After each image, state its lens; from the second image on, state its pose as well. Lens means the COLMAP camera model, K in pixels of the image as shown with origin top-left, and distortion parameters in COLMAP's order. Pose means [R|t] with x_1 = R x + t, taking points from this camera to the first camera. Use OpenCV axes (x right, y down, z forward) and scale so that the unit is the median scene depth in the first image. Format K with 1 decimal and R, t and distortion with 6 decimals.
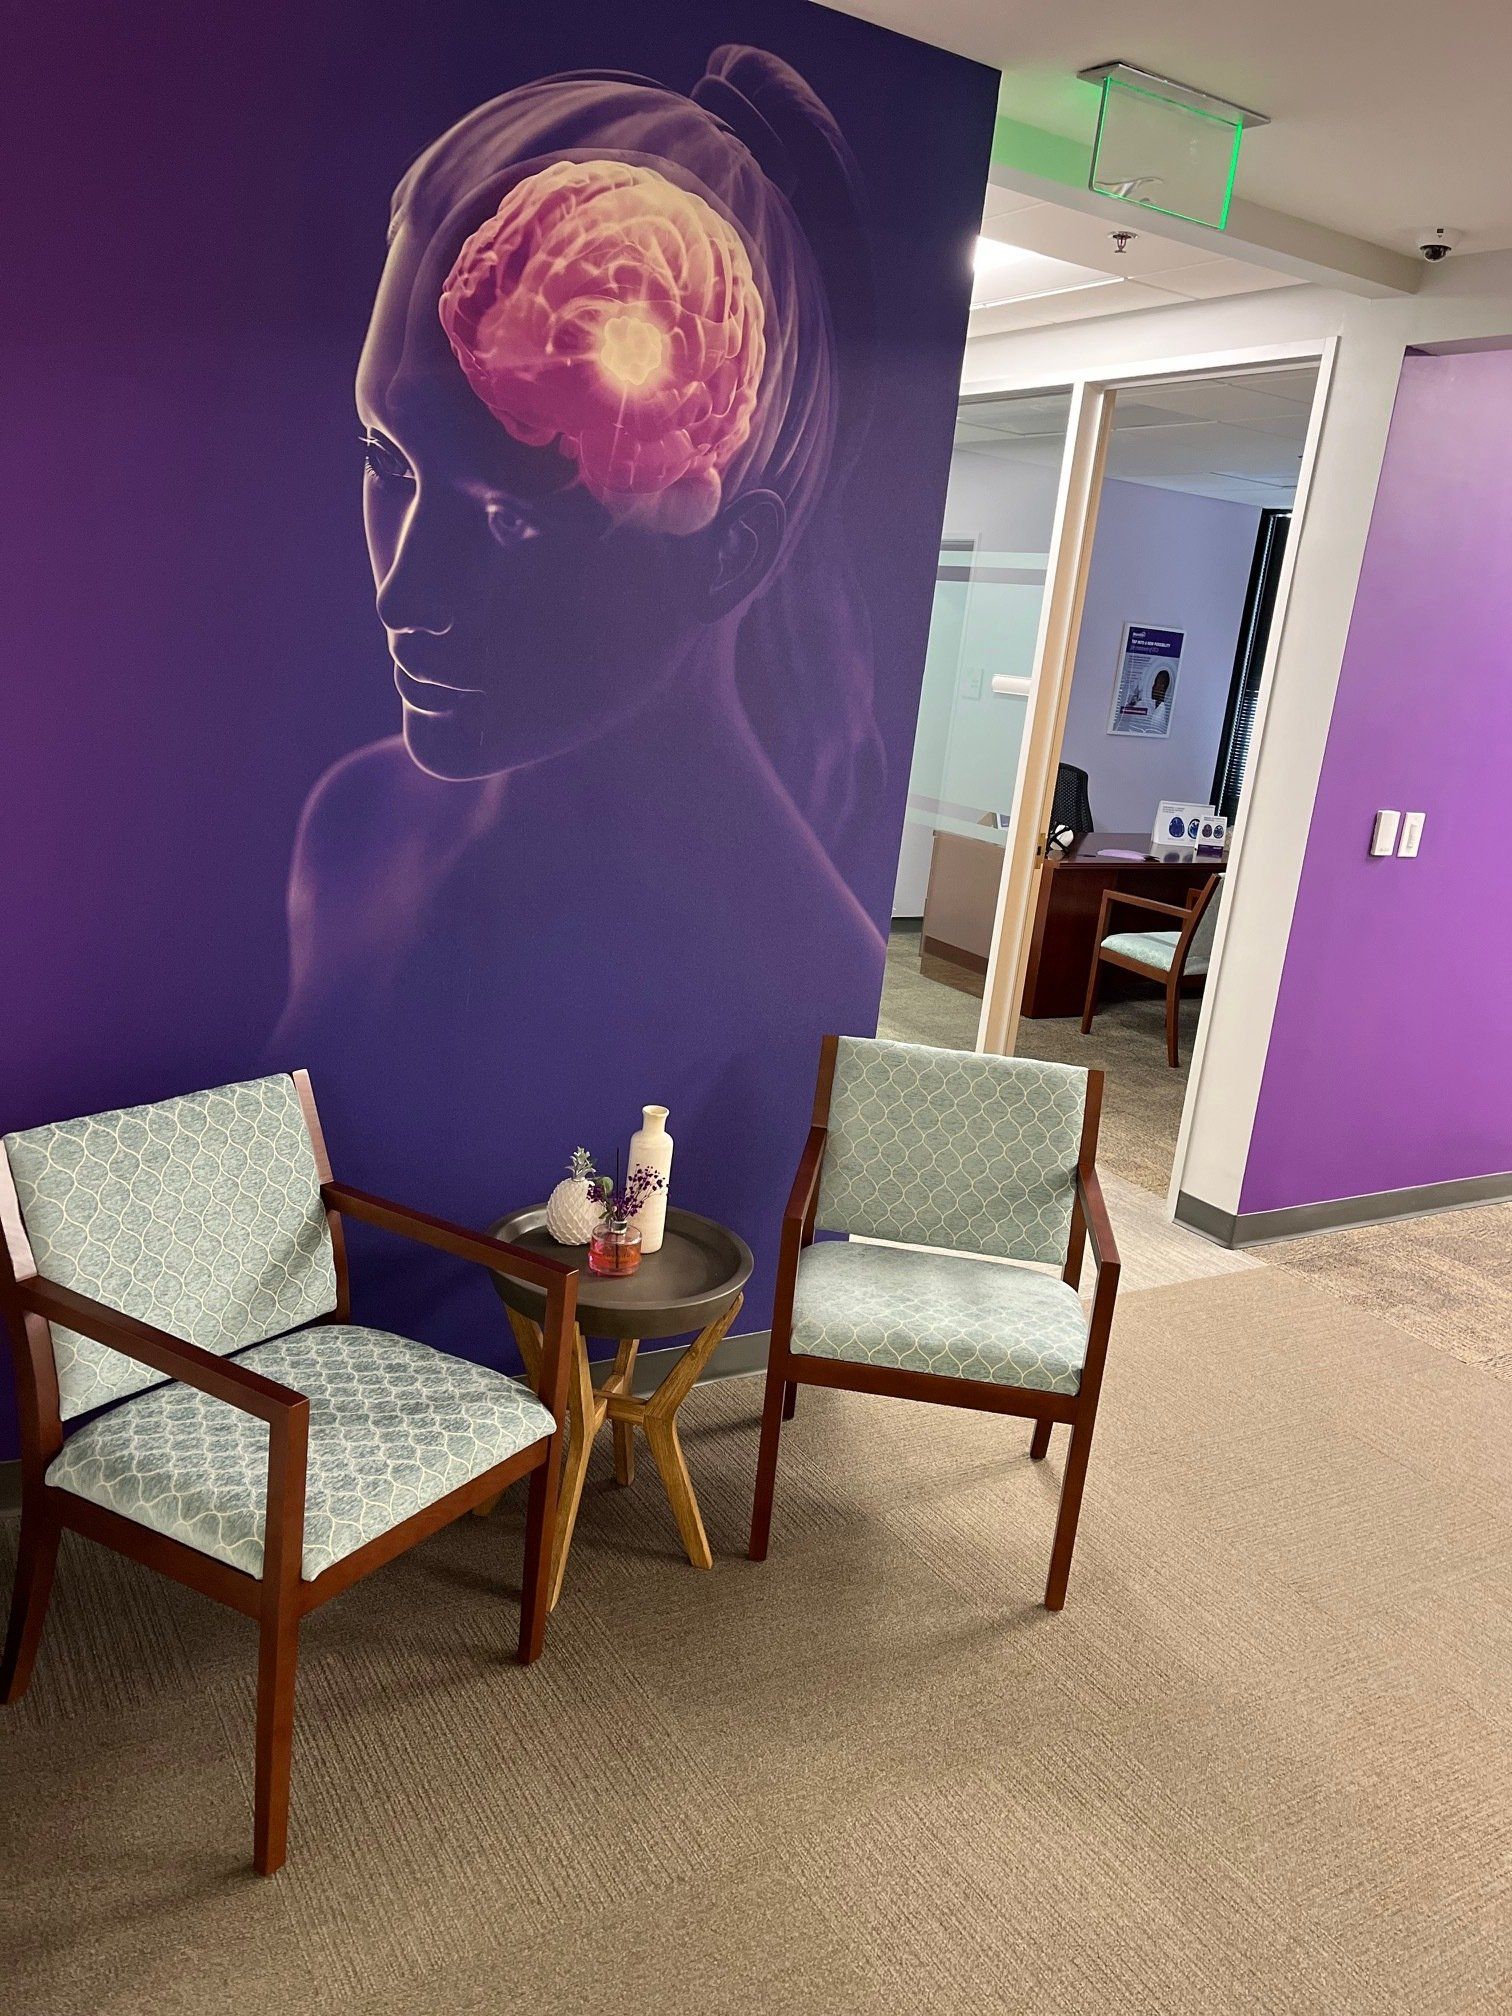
lens RADIAL K [[1539.1, 0, 743.7], [0, 1539.1, 1007.7], [0, 0, 1]] dist [0.011135, -0.016294]
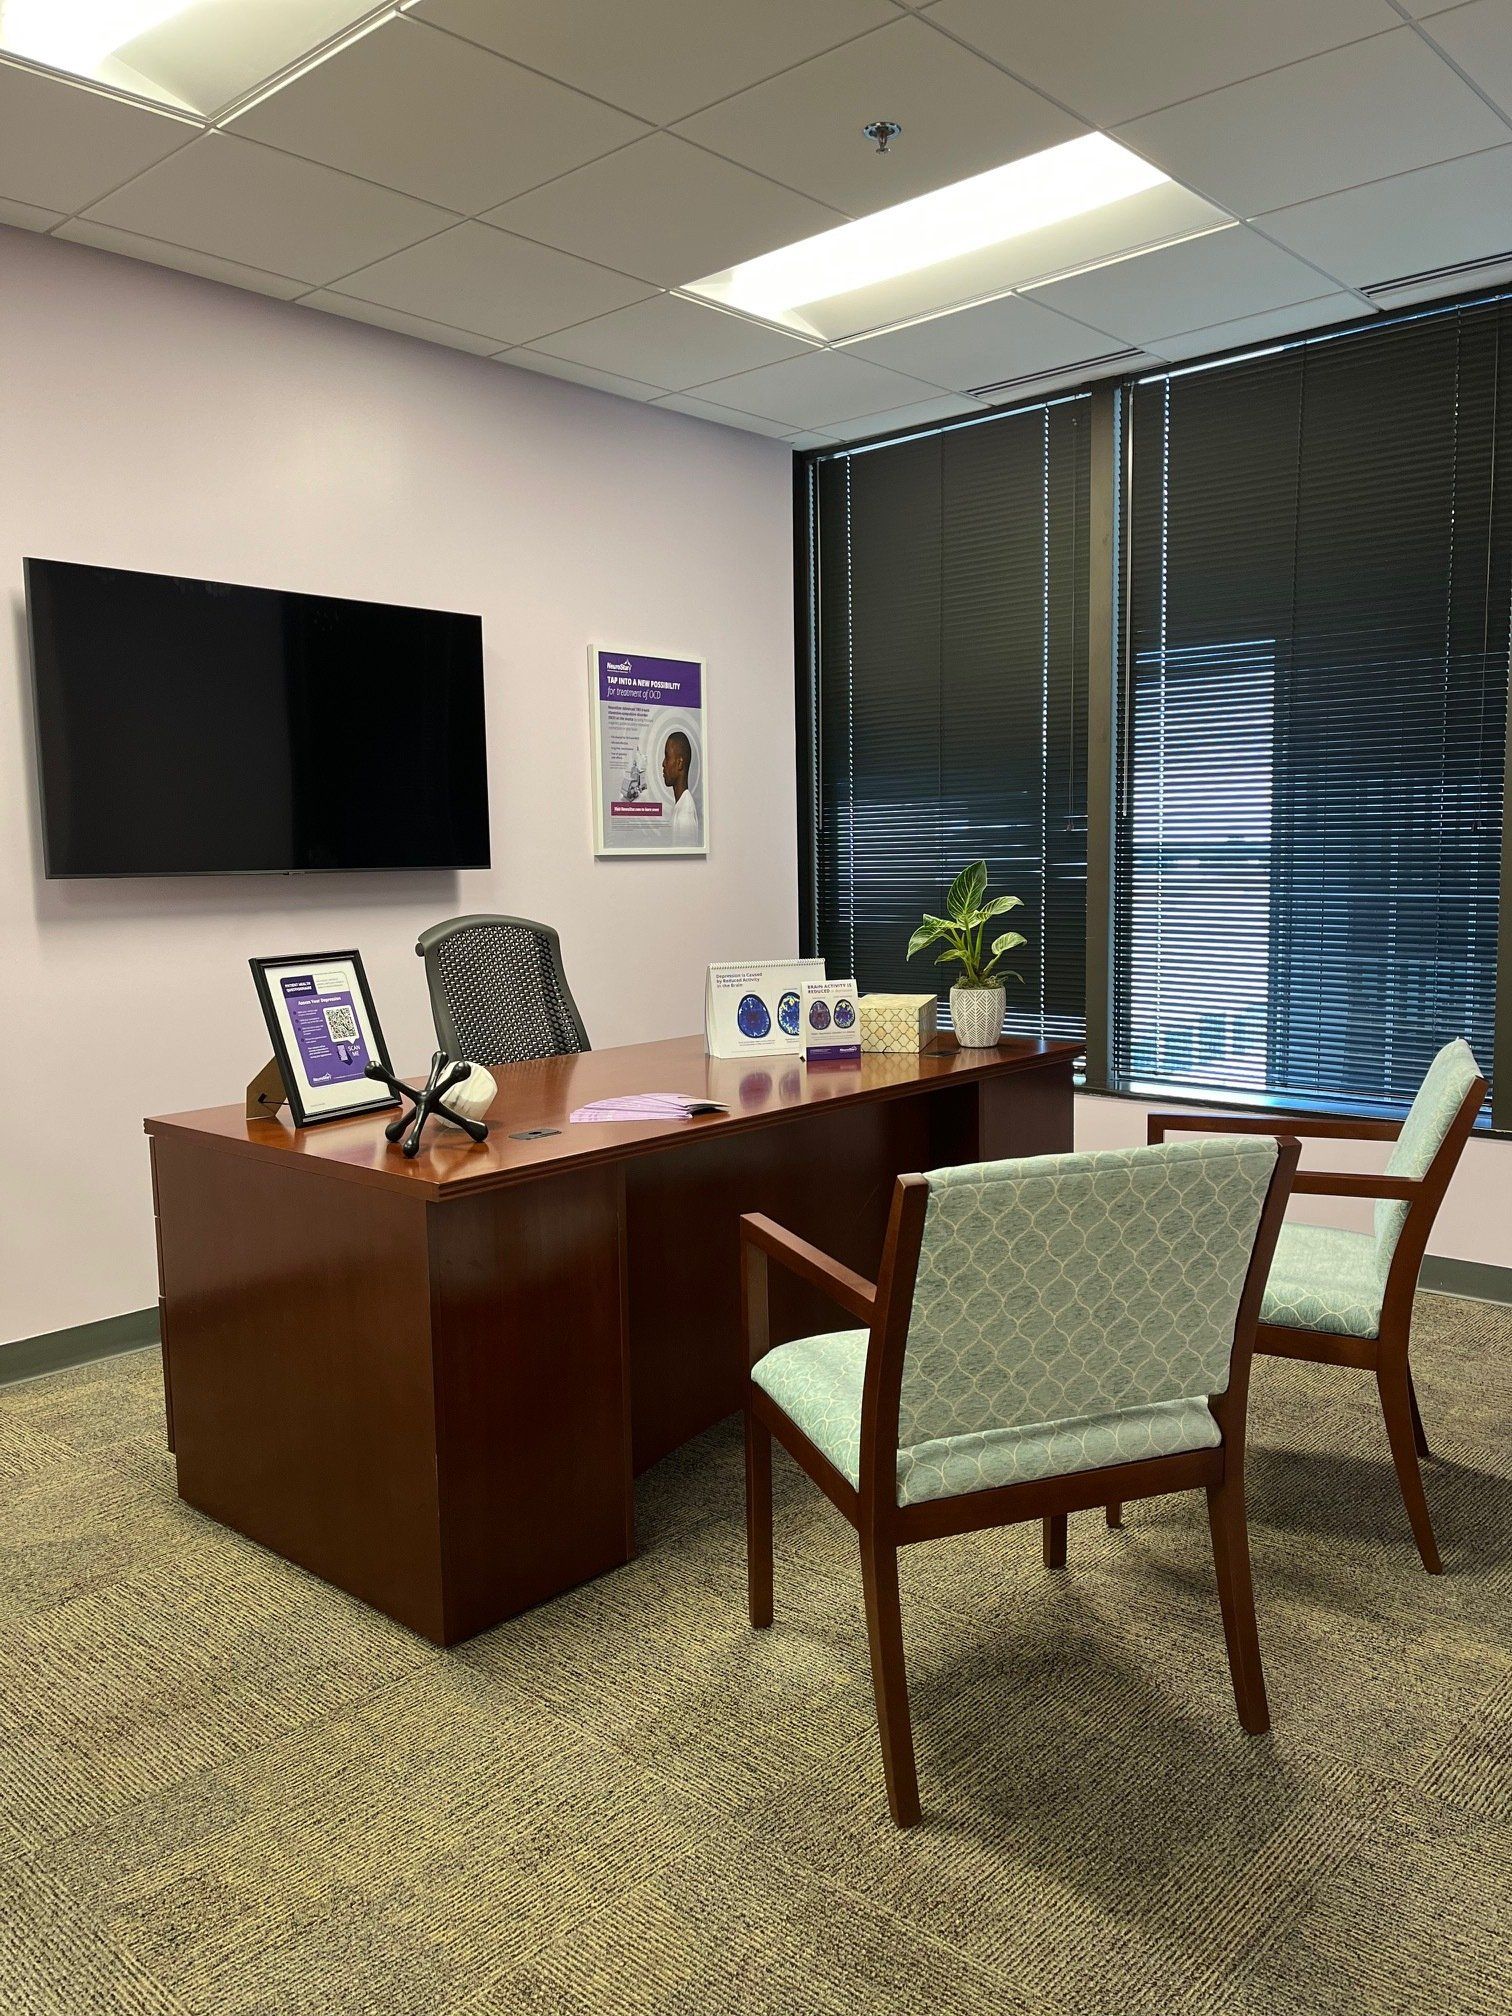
lens RADIAL K [[1539.1, 0, 758.9], [0, 1539.1, 1010.4], [0, 0, 1]] dist [0.011135, -0.016294]
pose [[0.950679, -0.149154, 0.271960, 0.140983], [0.182553, 0.977910, -0.101817, -0.063853], [-0.250766, 0.146442, 0.956907, 0.499442]]
